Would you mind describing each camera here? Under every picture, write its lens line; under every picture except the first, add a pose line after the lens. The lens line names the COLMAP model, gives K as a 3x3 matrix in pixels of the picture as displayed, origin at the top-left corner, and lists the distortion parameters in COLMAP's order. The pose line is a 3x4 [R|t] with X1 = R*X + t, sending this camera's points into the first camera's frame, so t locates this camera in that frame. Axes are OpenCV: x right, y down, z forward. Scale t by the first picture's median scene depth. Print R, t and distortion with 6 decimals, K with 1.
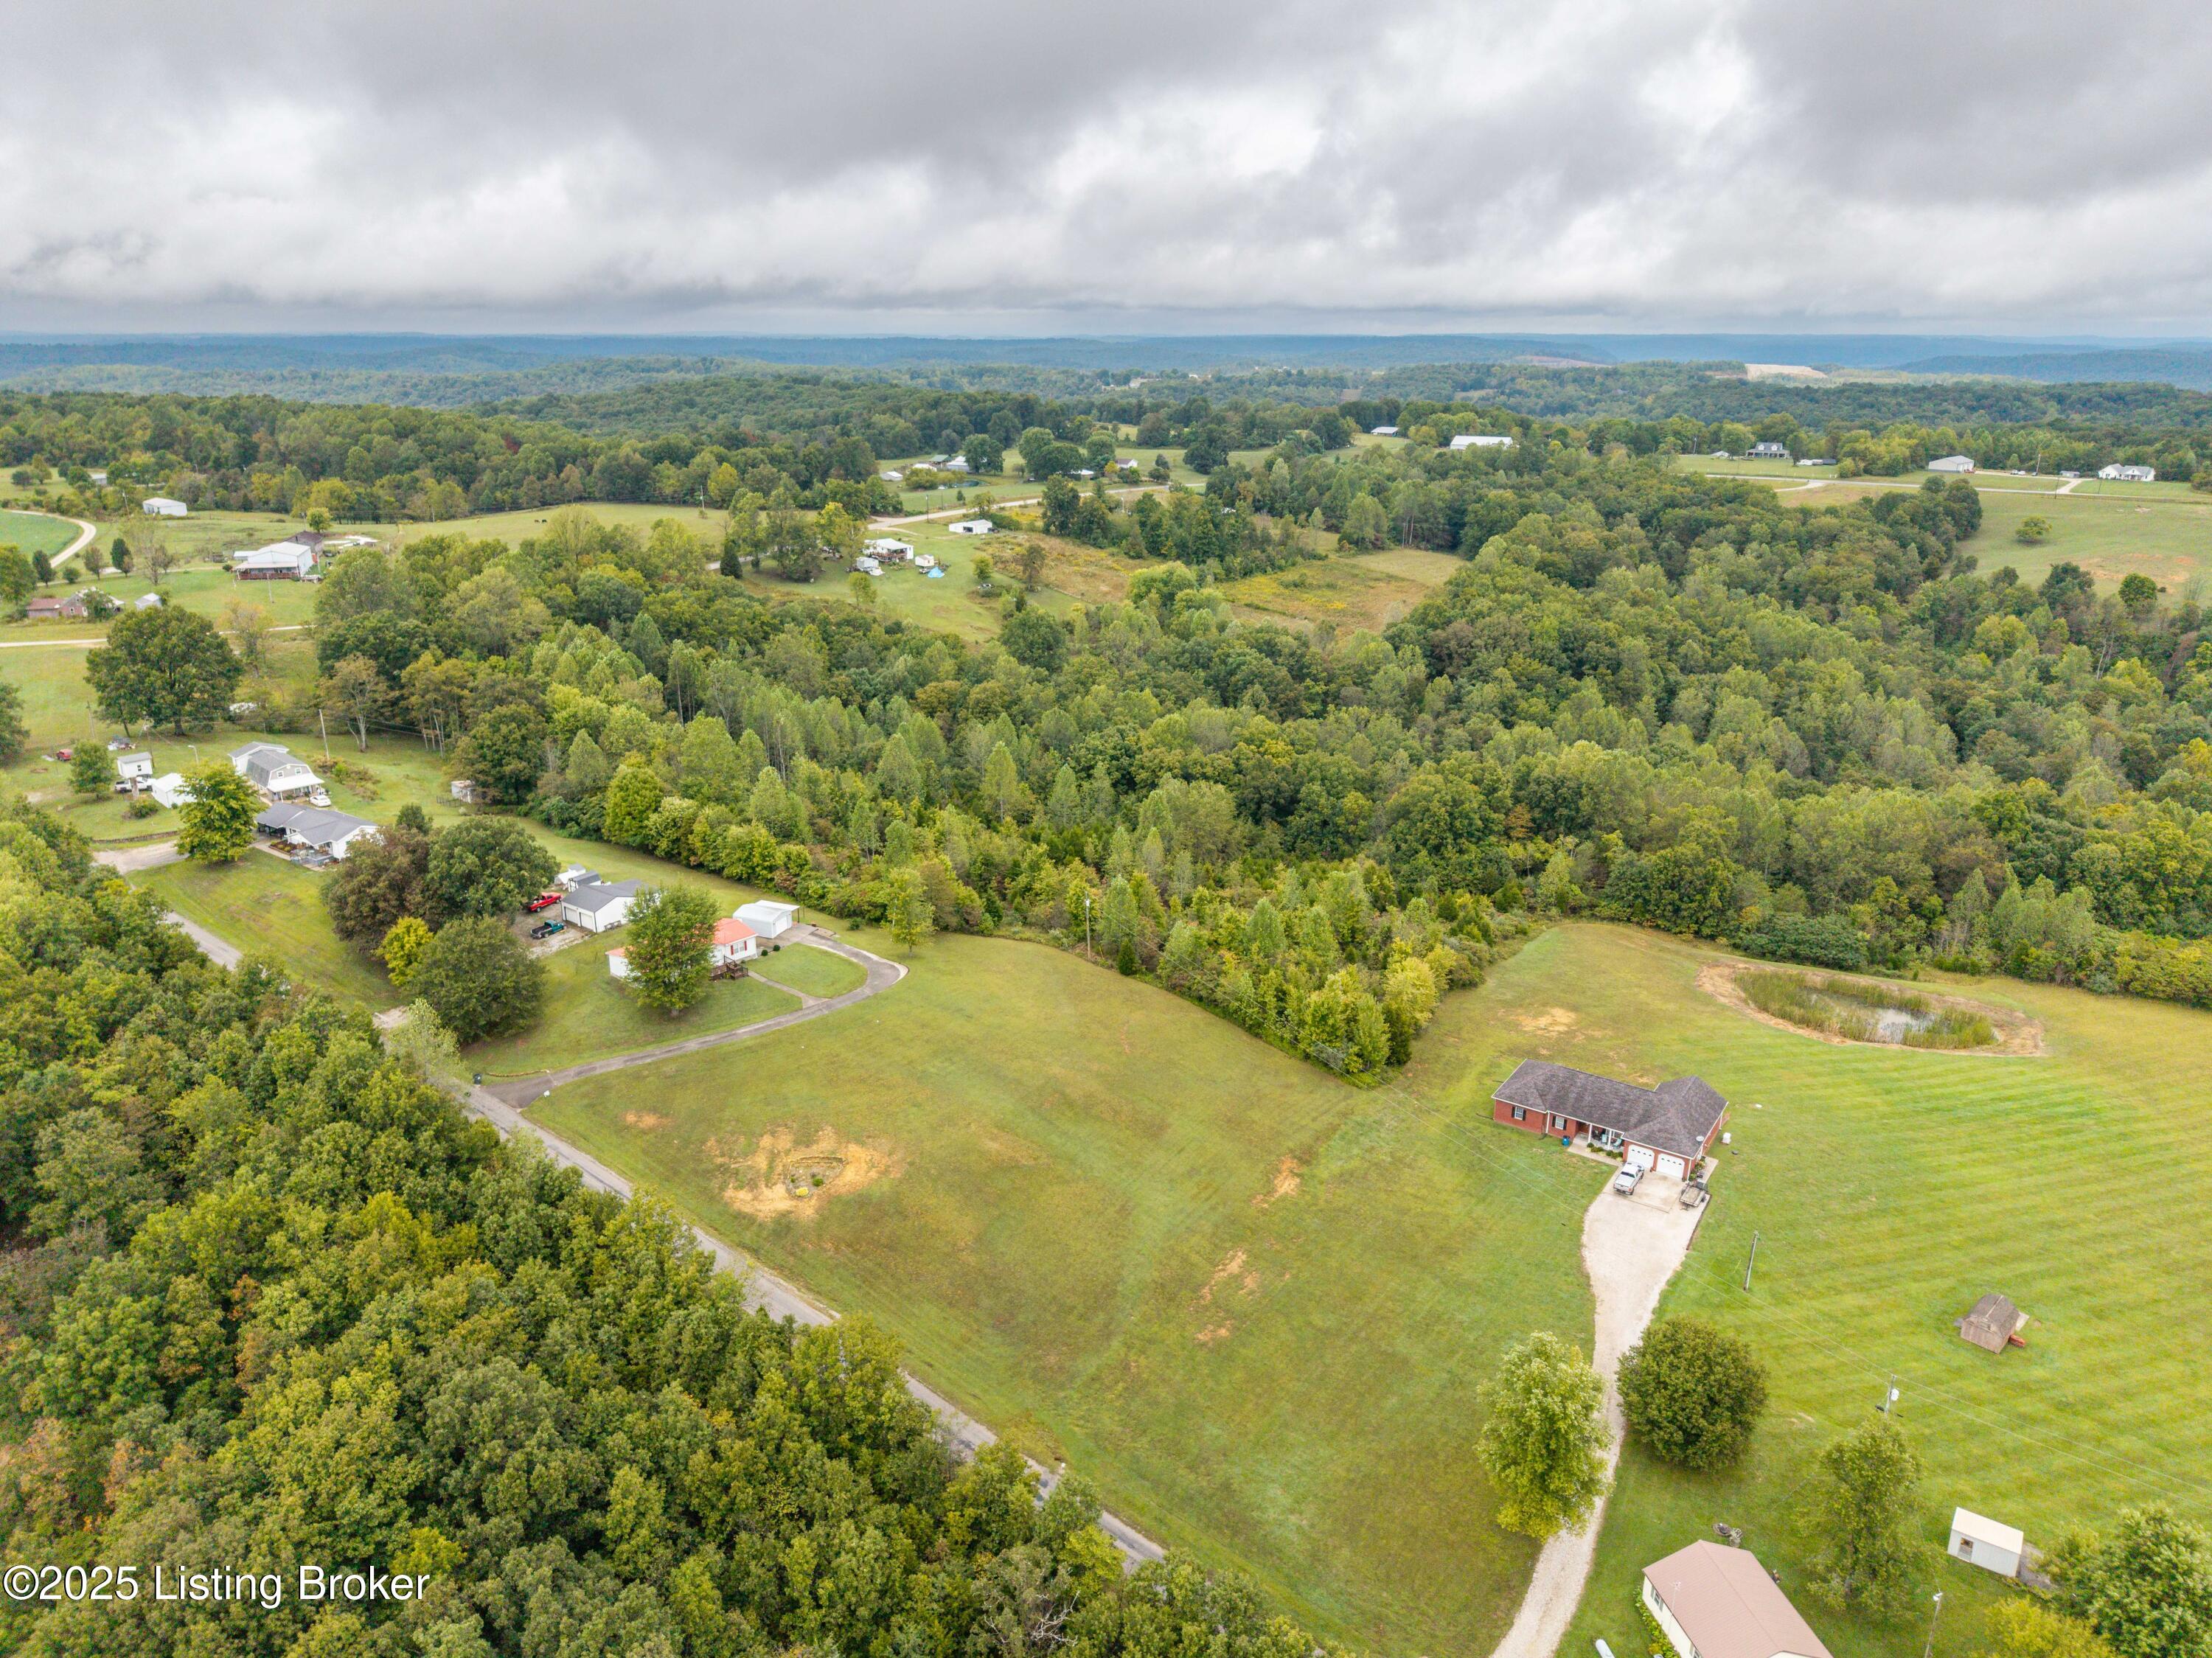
lens RADIAL K [[1501.3, 0, 1106.0], [0, 1501.3, 829.0], [0, 0, 1]] dist [0.029285, -0.029004]
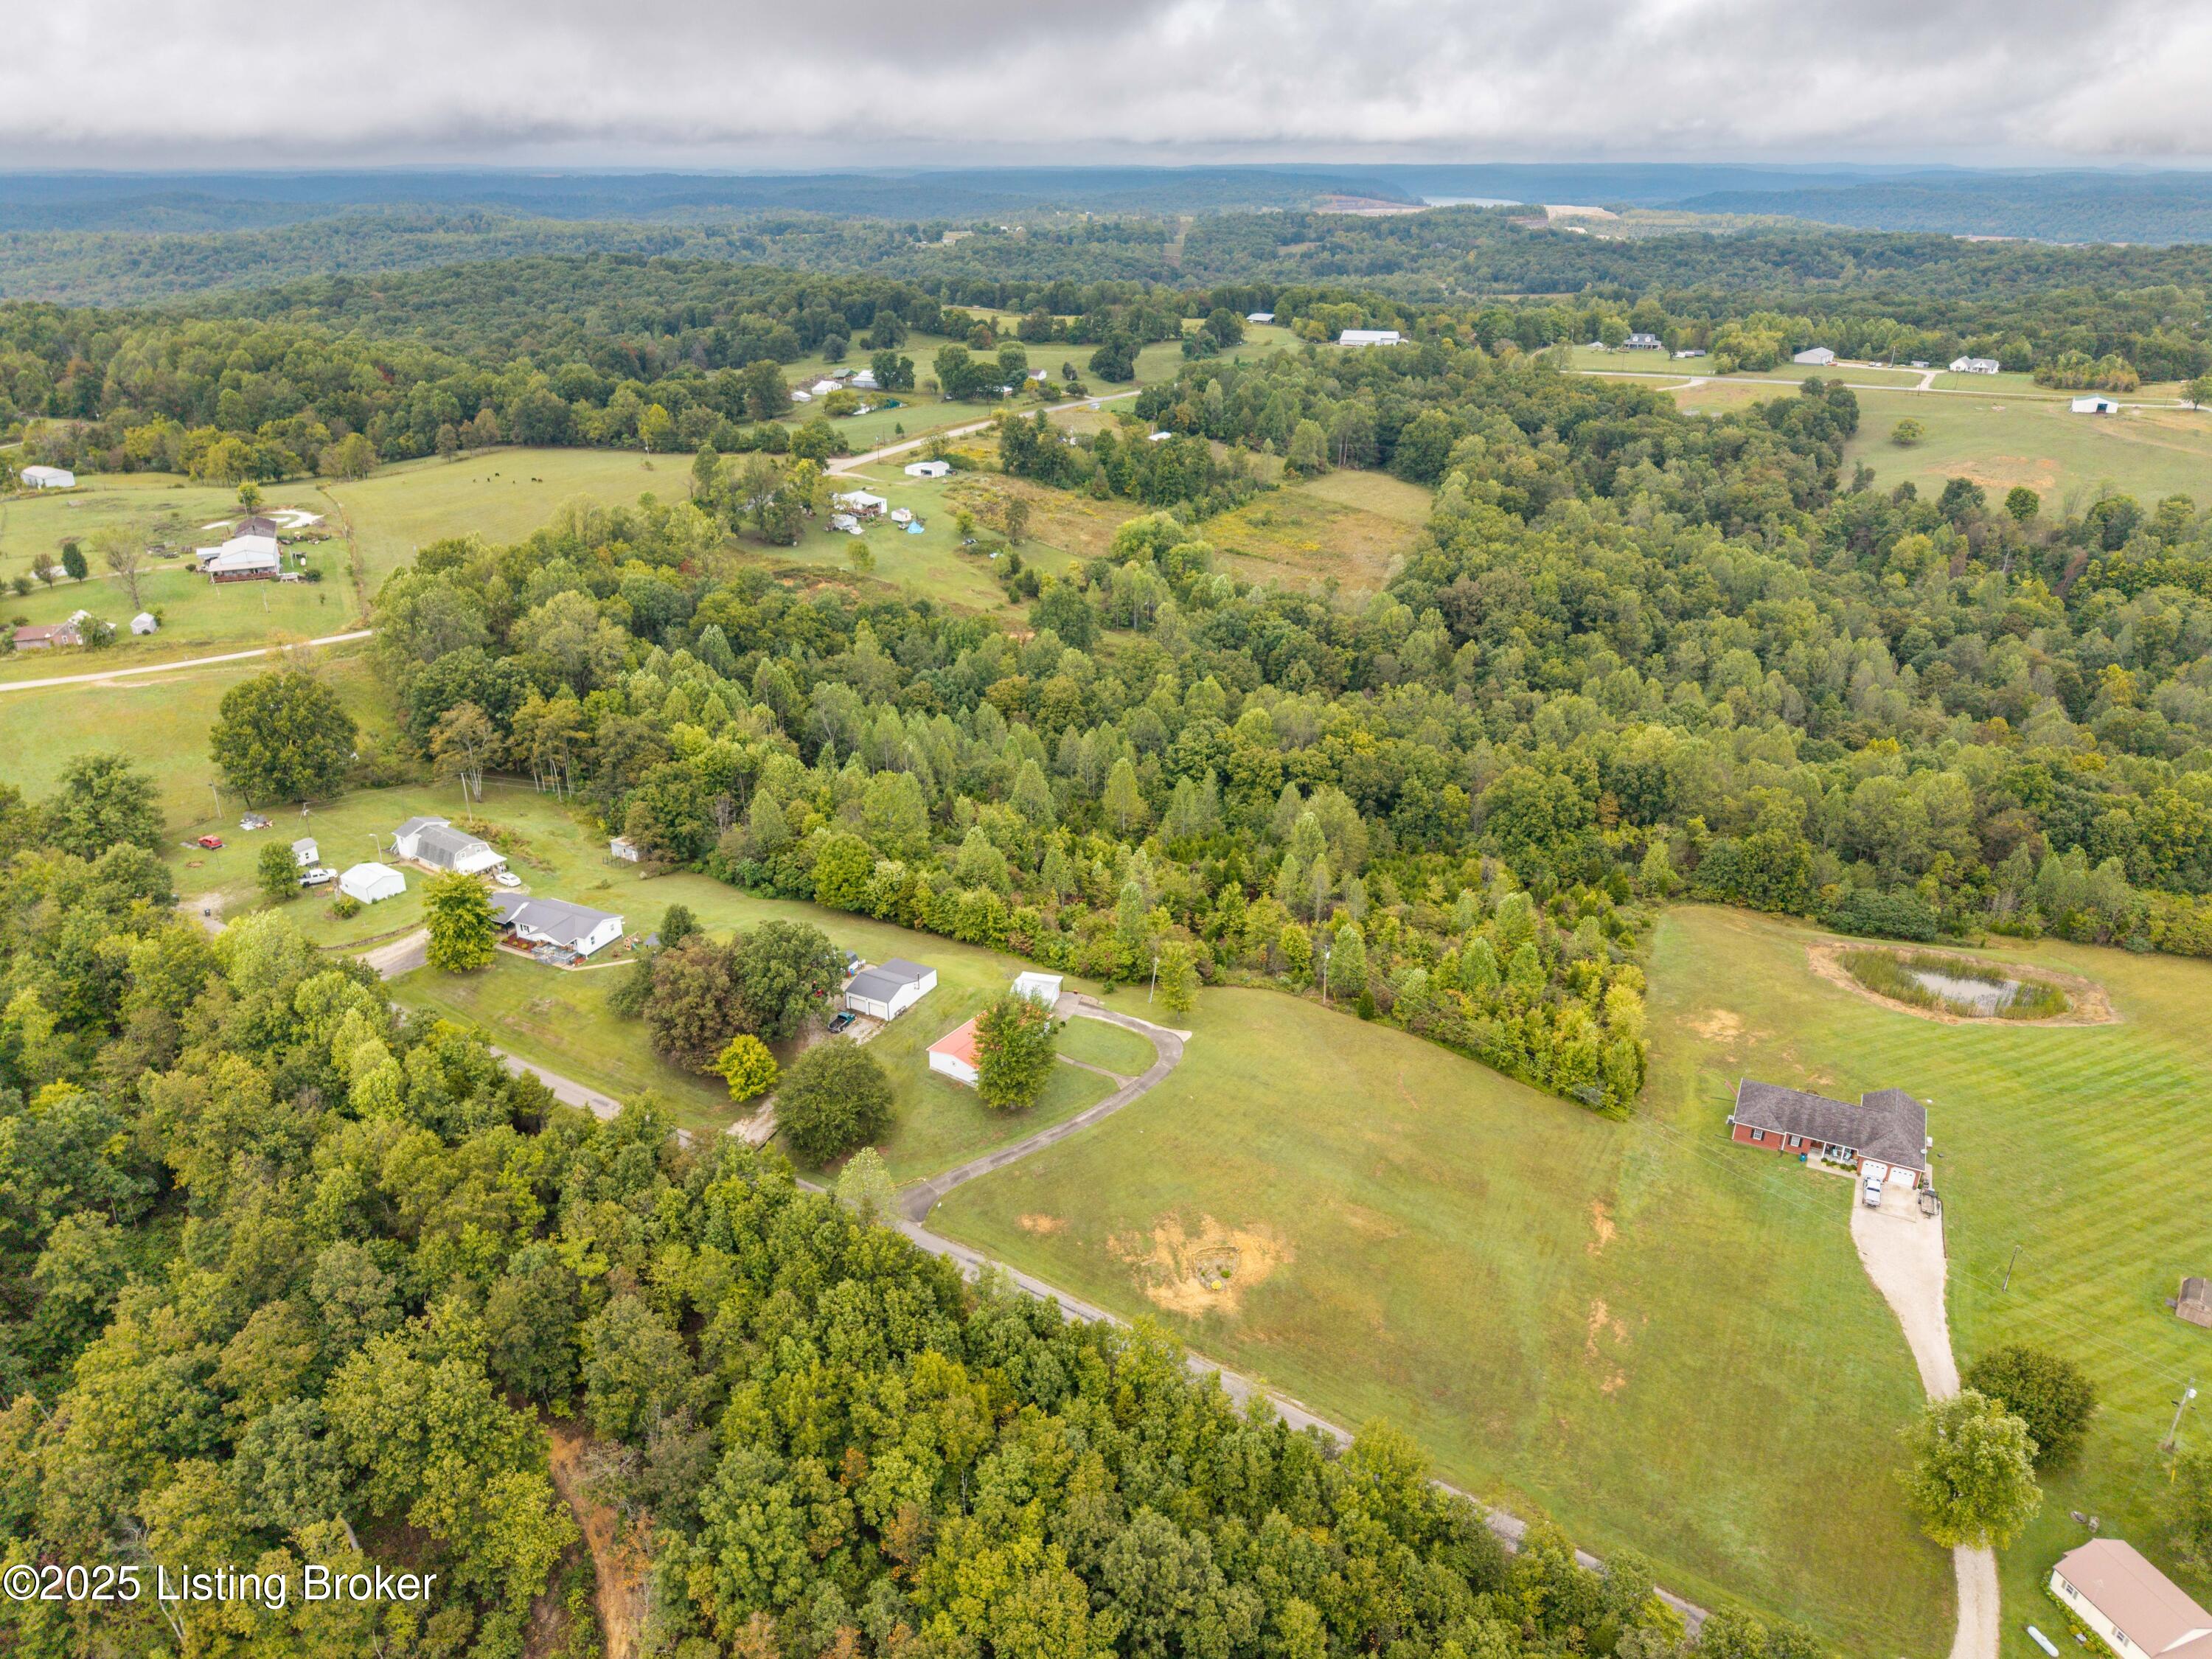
lens RADIAL K [[1526.3, 0, 1106.0], [0, 1526.3, 829.5], [0, 0, 1]] dist [0.018883, -0.010682]
pose [[0.989829, -0.060412, 0.128801, -0.231609], [0.047854, 0.993989, 0.098463, -0.118368], [-0.133975, -0.091298, 0.986770, -0.041014]]
